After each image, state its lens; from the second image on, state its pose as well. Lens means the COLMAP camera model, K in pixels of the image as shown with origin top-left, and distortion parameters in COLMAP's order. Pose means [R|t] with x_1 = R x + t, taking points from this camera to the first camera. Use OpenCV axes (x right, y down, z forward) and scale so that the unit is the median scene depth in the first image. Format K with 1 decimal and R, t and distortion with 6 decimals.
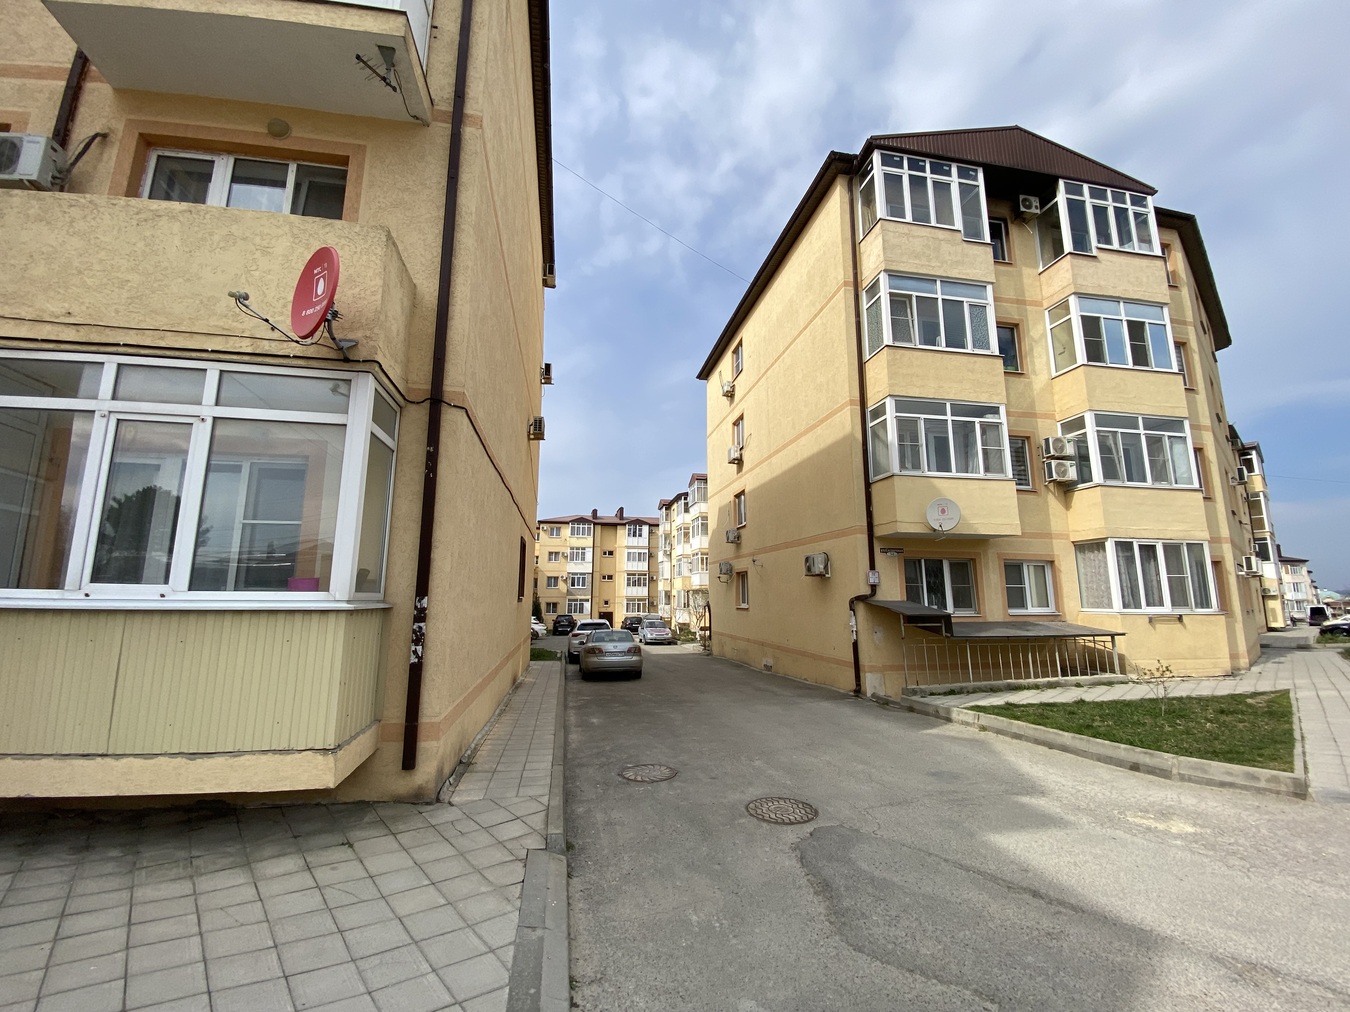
lens RADIAL K [[545.6, 0, 675.0], [0, 545.6, 506.0], [0, 0, 1]] dist [0.011964, -0.016289]
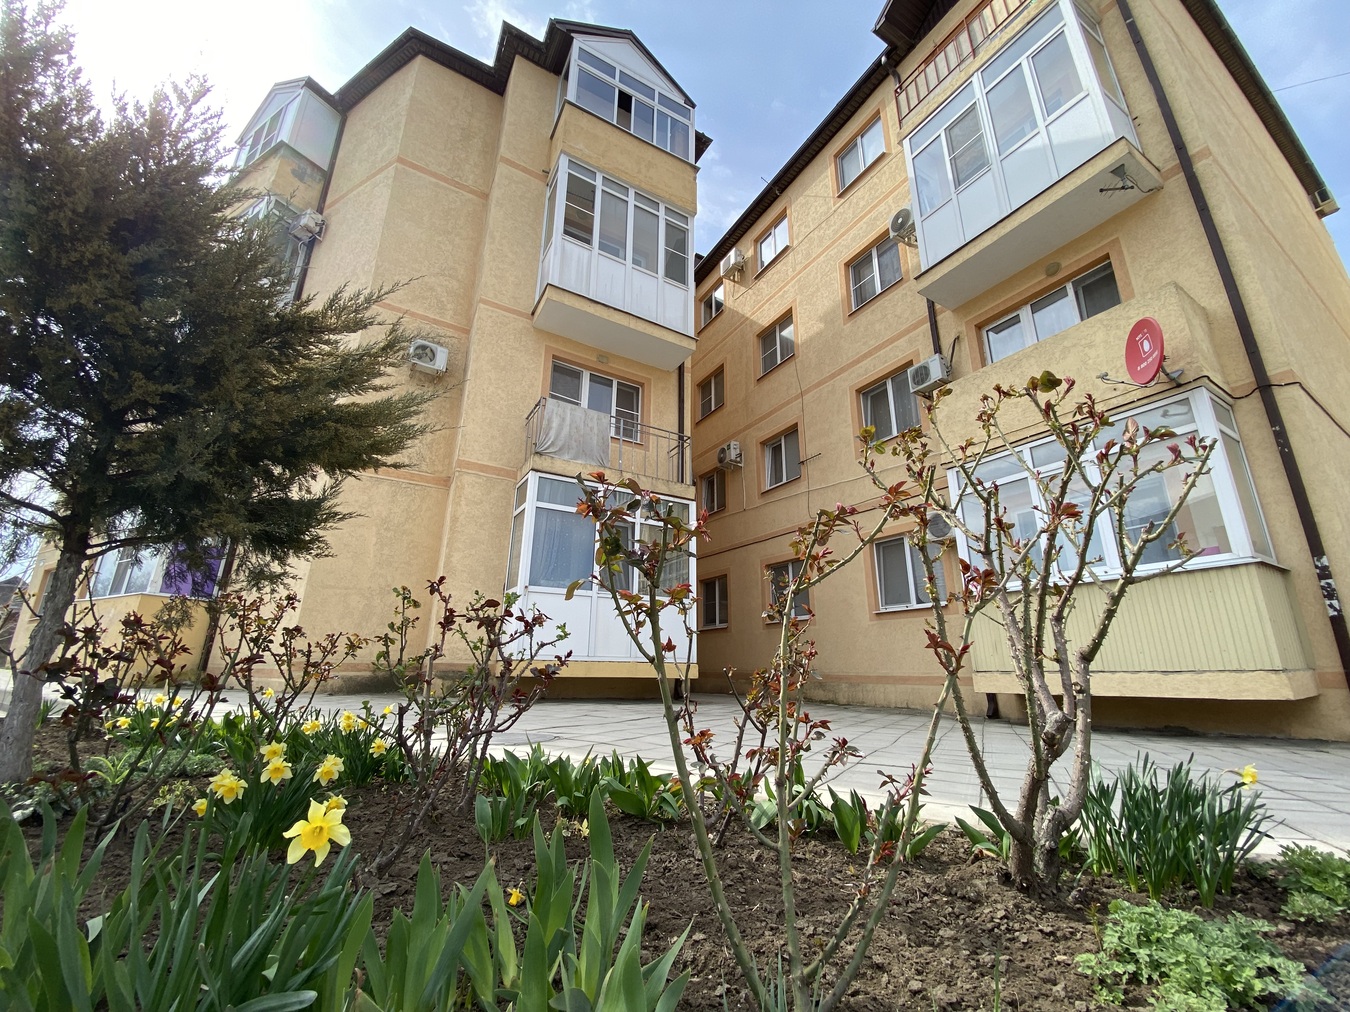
lens RADIAL K [[545.6, 0, 675.0], [0, 545.6, 506.0], [0, 0, 1]] dist [0.011964, -0.016289]
pose [[0.328099, -0.272278, -0.904553, 0.109039], [0.146616, 0.960634, -0.235978, 0.134443], [0.933196, -0.055198, 0.355103, -0.572460]]
